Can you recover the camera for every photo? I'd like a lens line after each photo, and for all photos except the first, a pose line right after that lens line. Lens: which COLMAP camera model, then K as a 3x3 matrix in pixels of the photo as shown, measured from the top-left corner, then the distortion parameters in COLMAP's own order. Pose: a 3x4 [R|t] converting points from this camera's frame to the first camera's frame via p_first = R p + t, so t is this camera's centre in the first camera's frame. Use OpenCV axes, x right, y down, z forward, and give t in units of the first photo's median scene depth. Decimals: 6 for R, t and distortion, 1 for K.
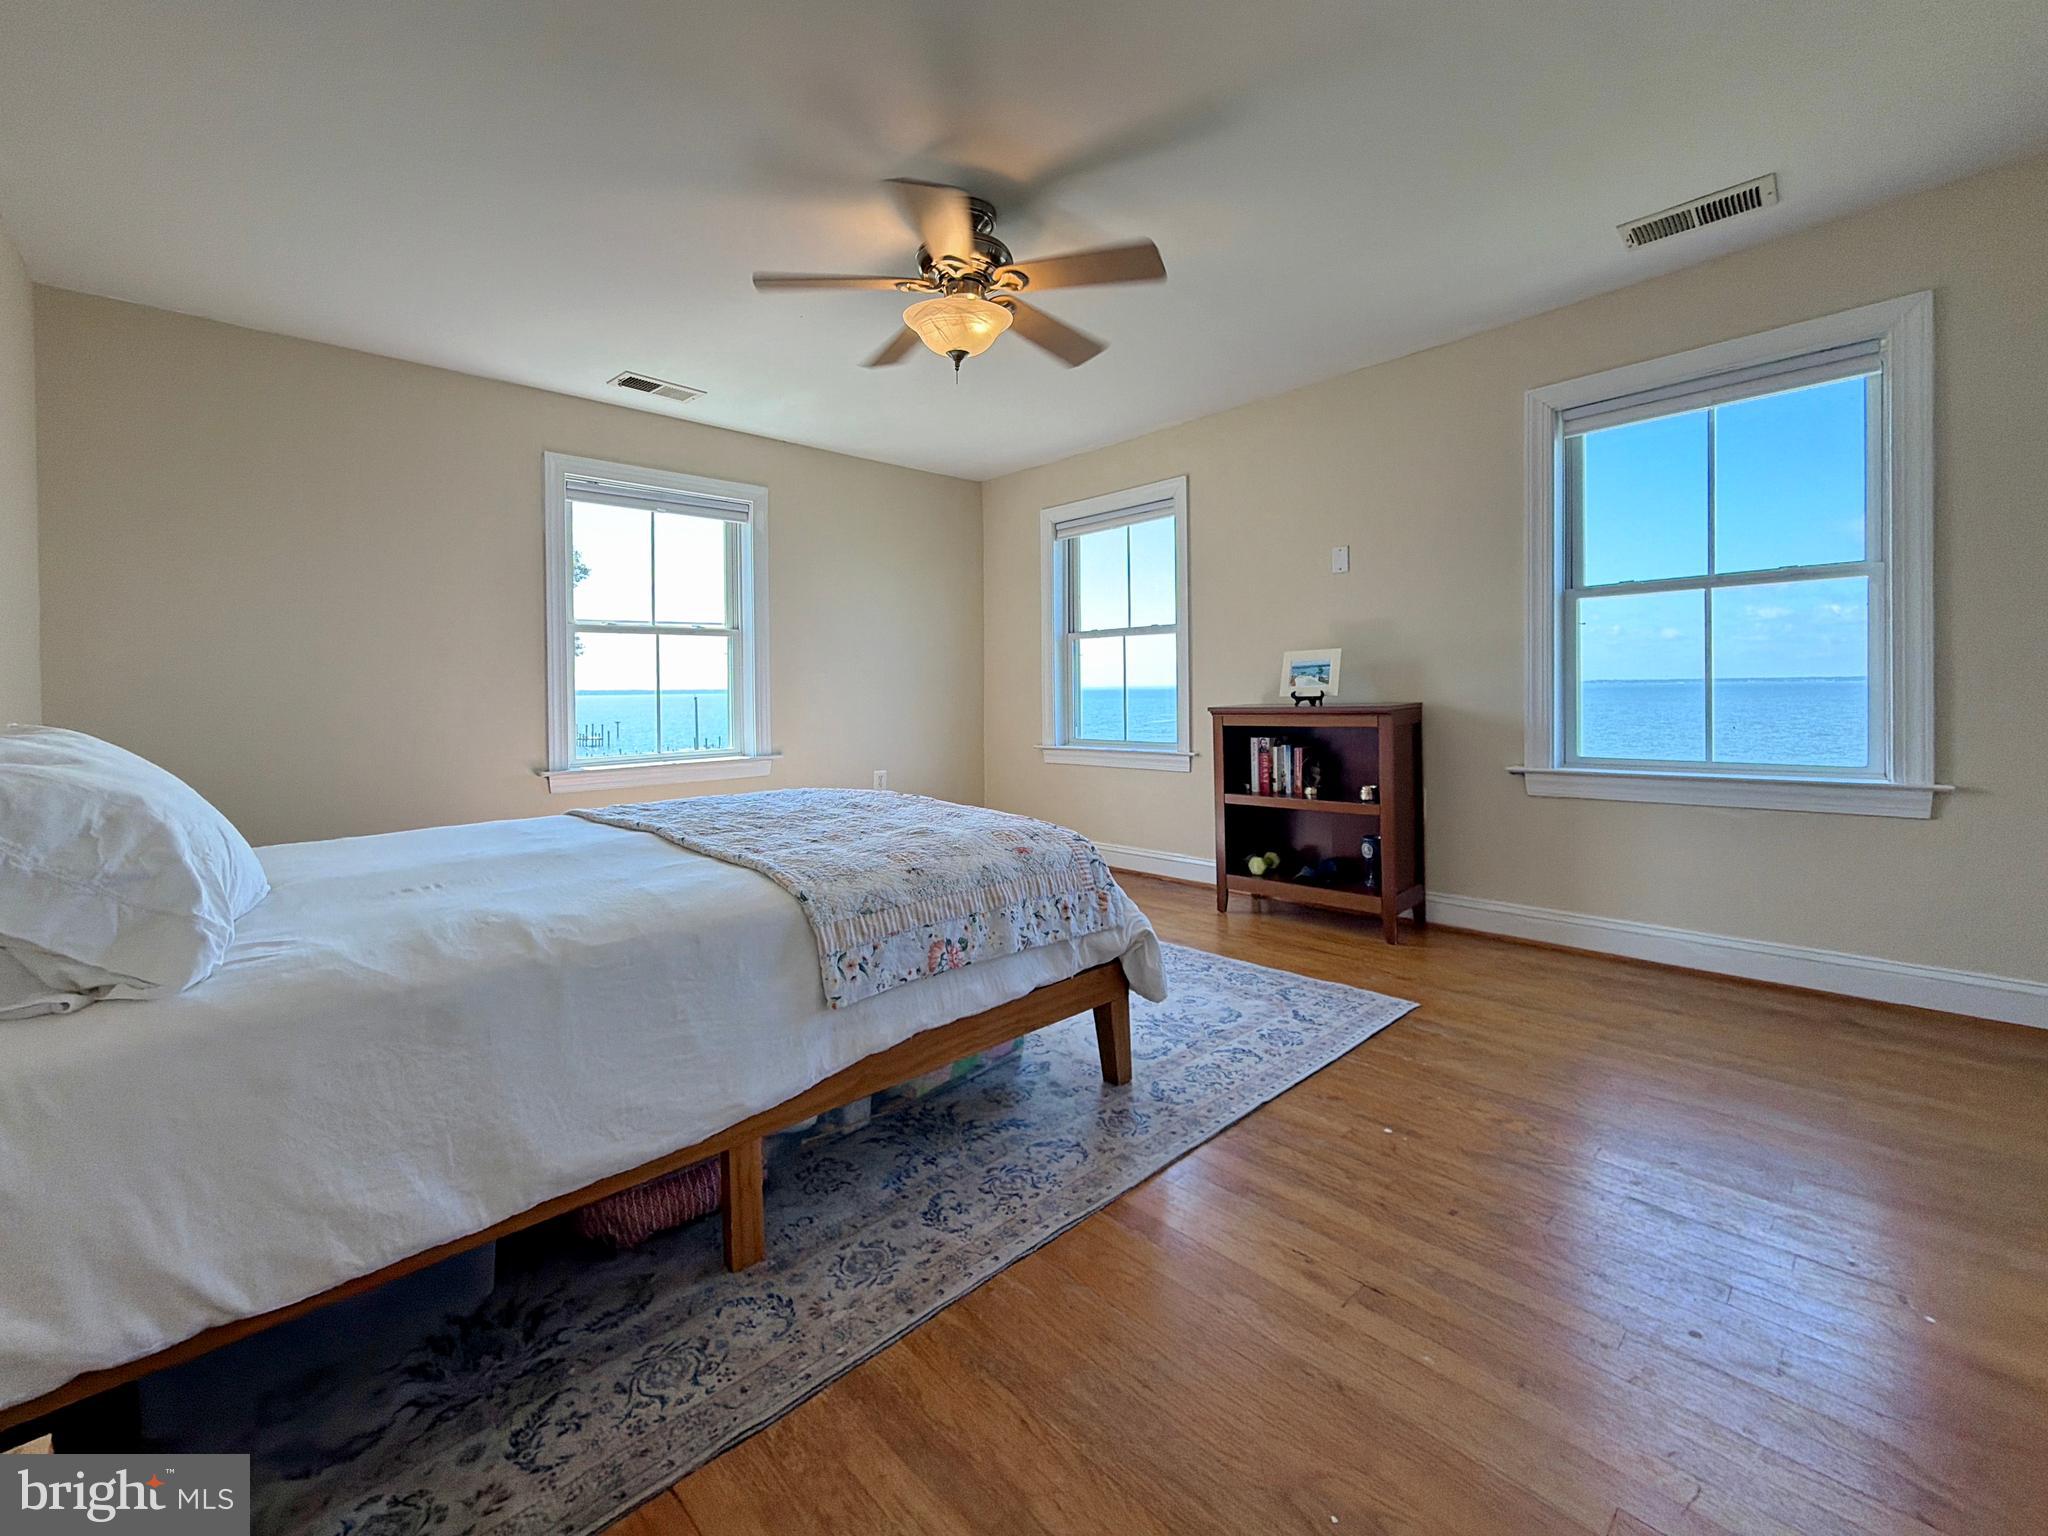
lens RADIAL K [[873.5, 0, 1017.1], [0, 873.5, 719.4], [0, 0, 1]] dist [-0.000332, -0.000074]
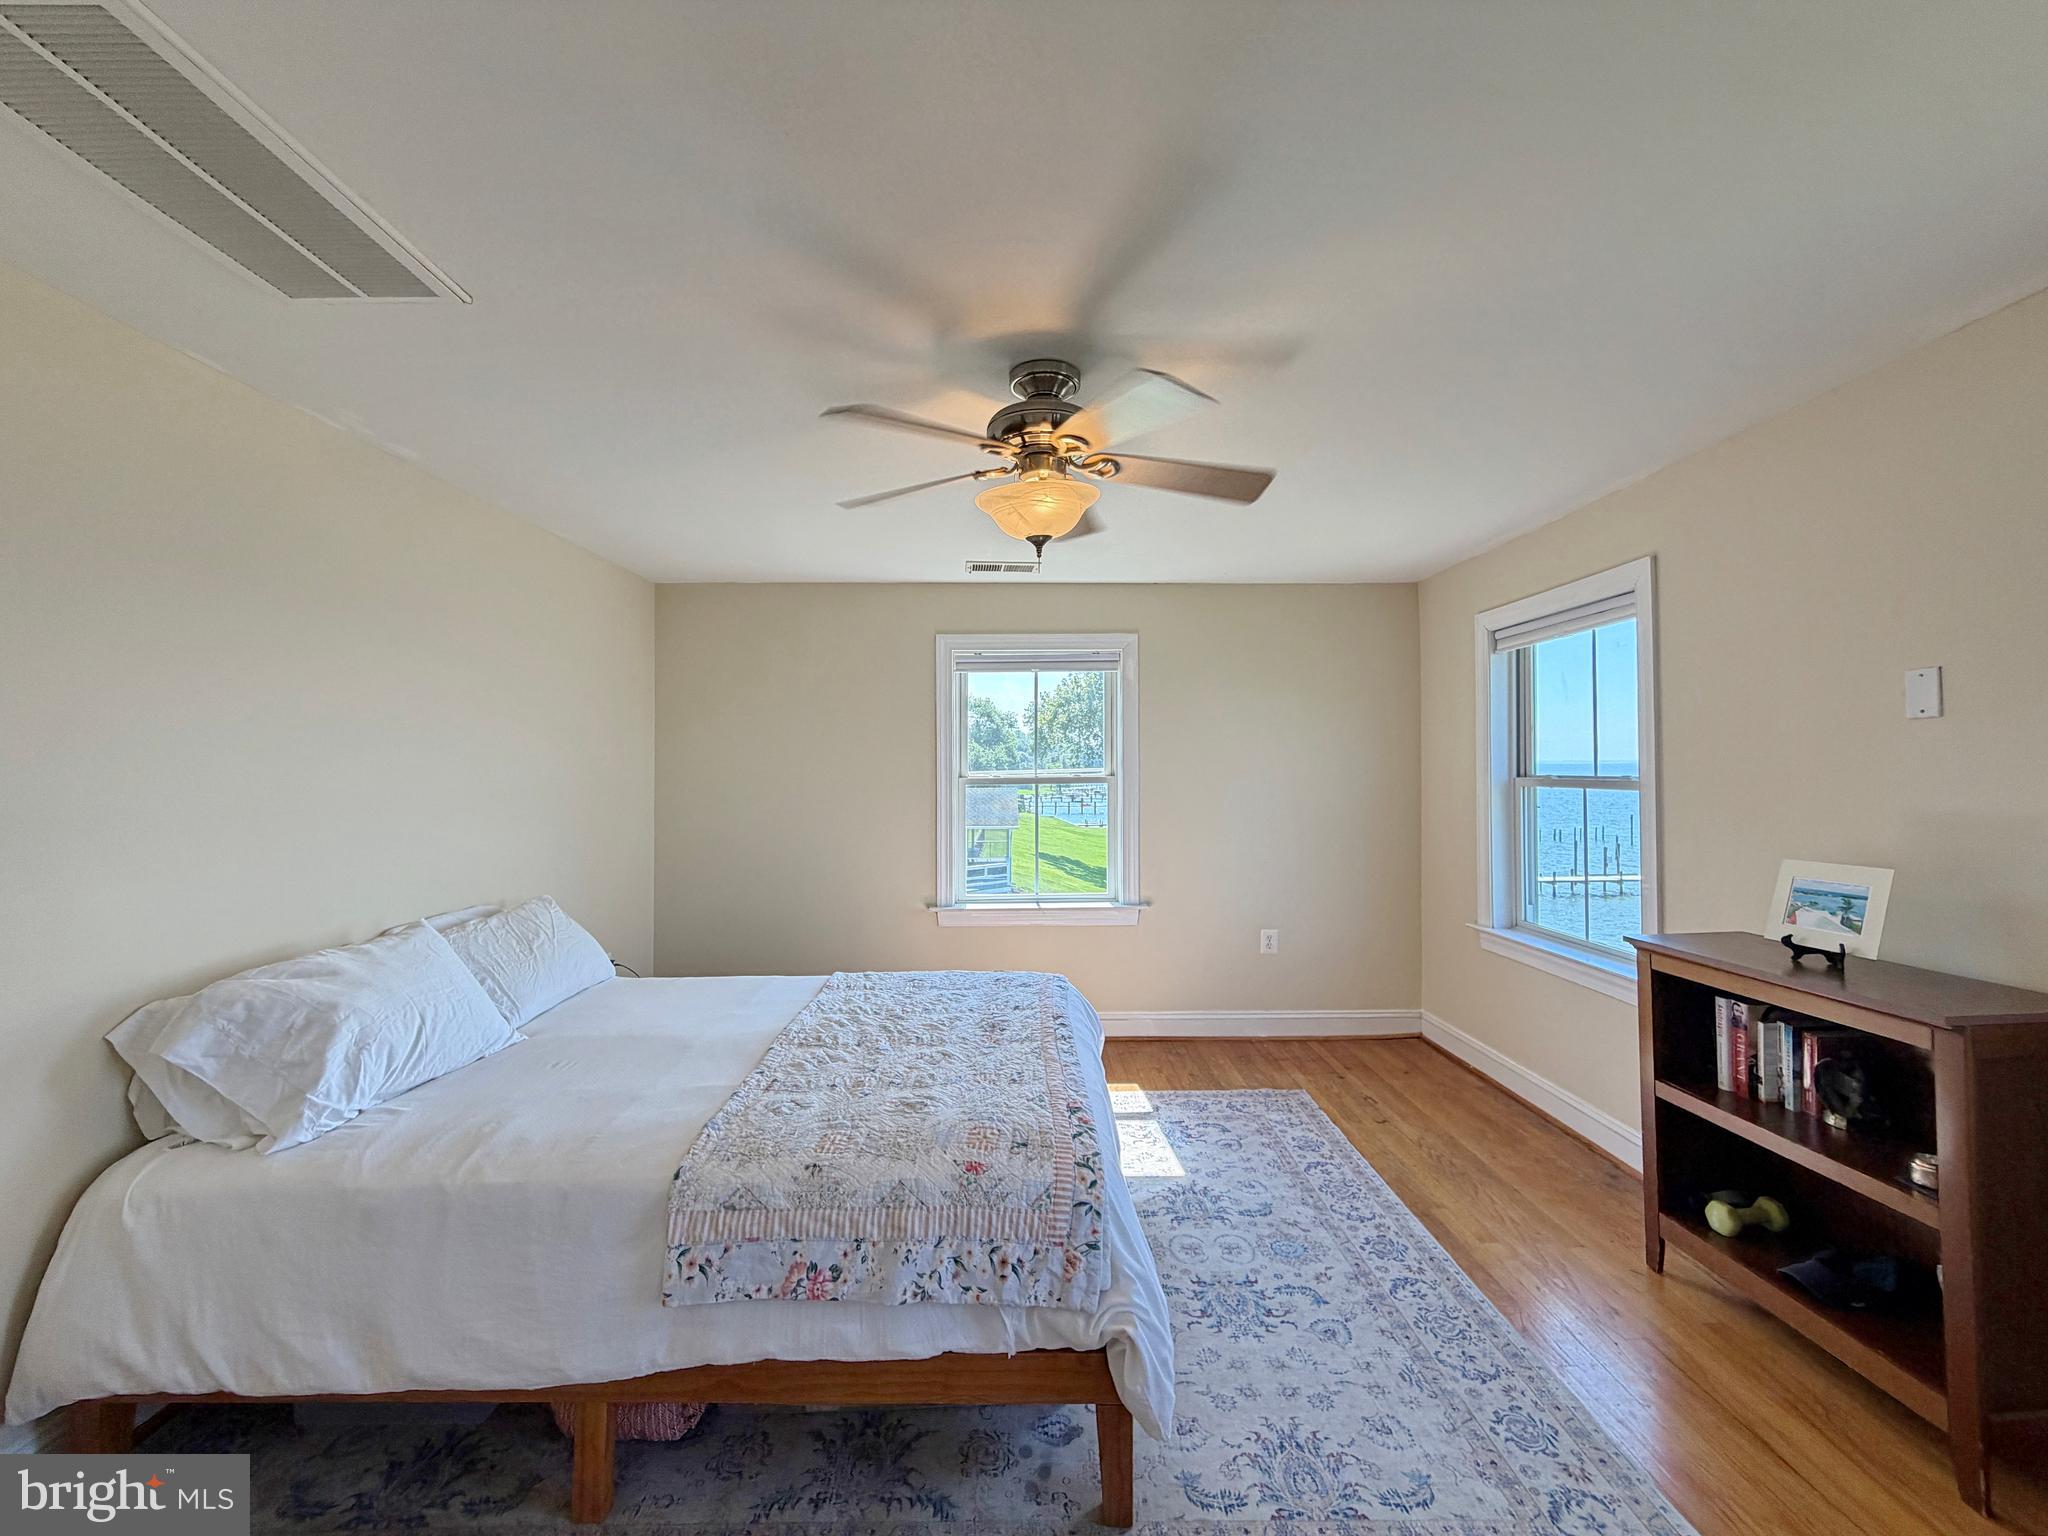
lens RADIAL K [[848.1, 0, 992.0], [0, 848.1, 769.2], [0, 0, 1]] dist [-0.000406, 0.000314]
pose [[0.722560, 0.006623, -0.691277, 0.525046], [-0.020711, 0.999713, -0.012070, -0.197429], [0.690998, 0.023039, 0.722489, 0.405599]]
